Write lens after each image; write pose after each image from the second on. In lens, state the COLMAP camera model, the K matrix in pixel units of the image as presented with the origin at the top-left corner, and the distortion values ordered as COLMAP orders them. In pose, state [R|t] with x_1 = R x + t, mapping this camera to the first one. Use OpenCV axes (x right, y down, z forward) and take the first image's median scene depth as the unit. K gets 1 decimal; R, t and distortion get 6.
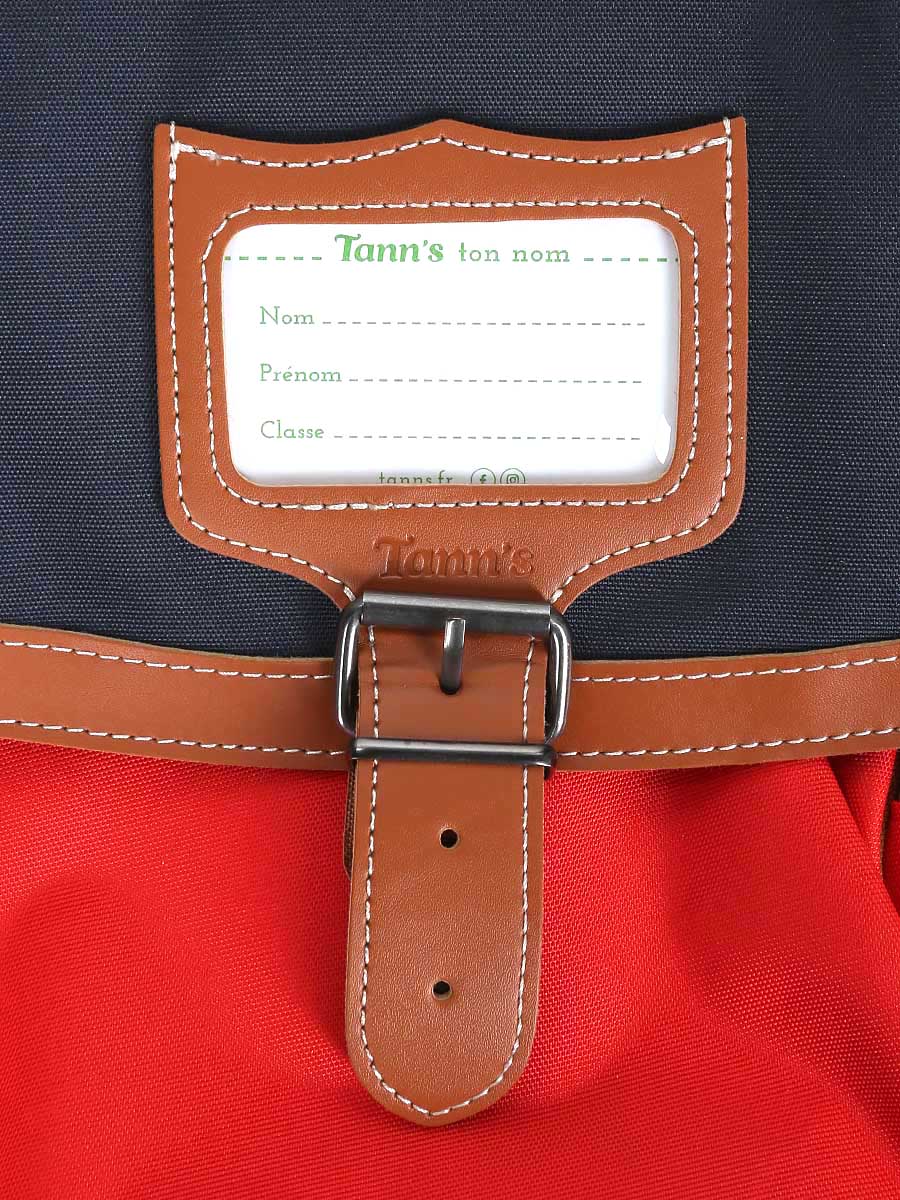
lens RADIAL K [[1133.9, 0, 450.0], [0, 1133.9, 600.0], [0, 0, 1]] dist [-0.001660, -0.002642]
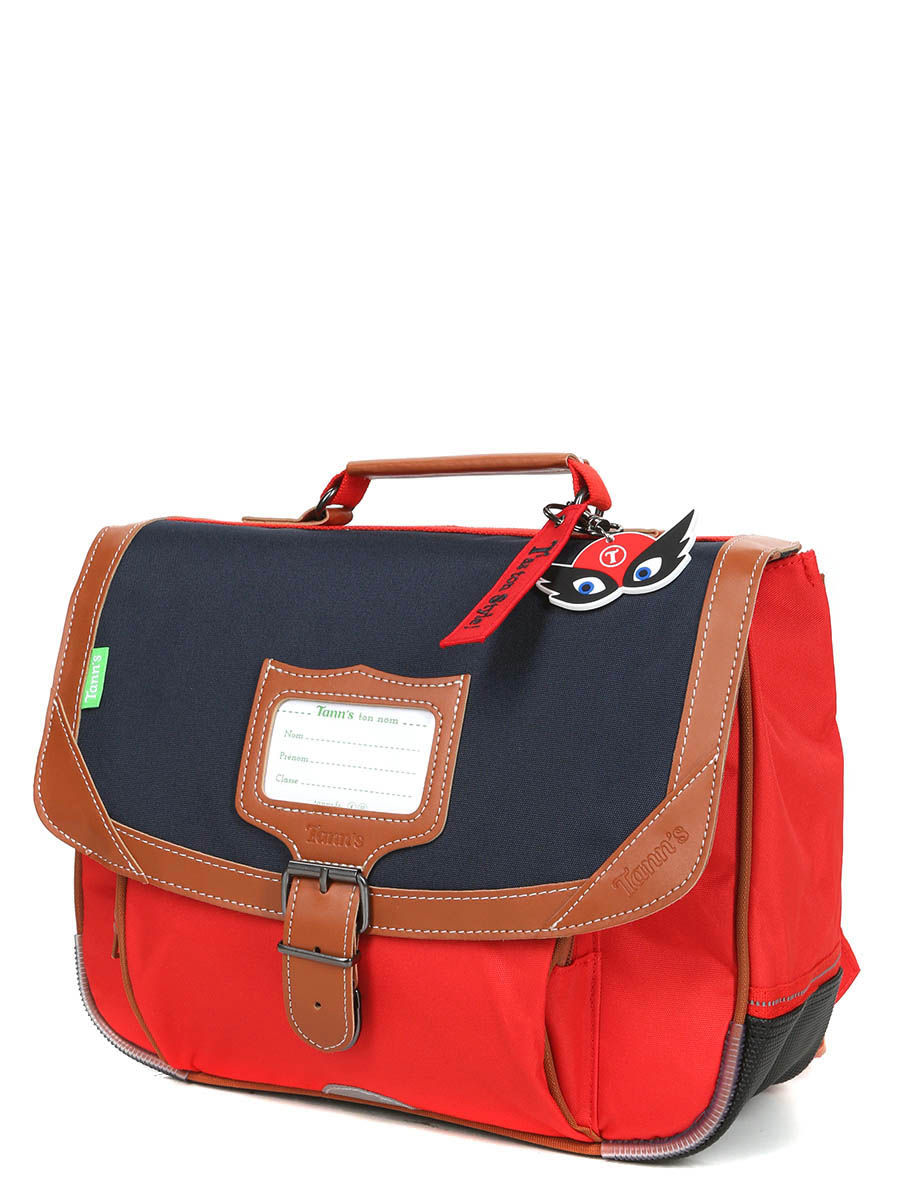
lens RADIAL K [[1529.5, 0, 450.0], [0, 1529.5, 600.0], [0, 0, 1]] dist [-0.005387, -0.004723]
pose [[0.920982, 0.187357, 0.341598, -1.025031], [-0.141618, 0.977794, -0.154478, -0.066145], [-0.362955, 0.093895, 0.927064, -2.264384]]
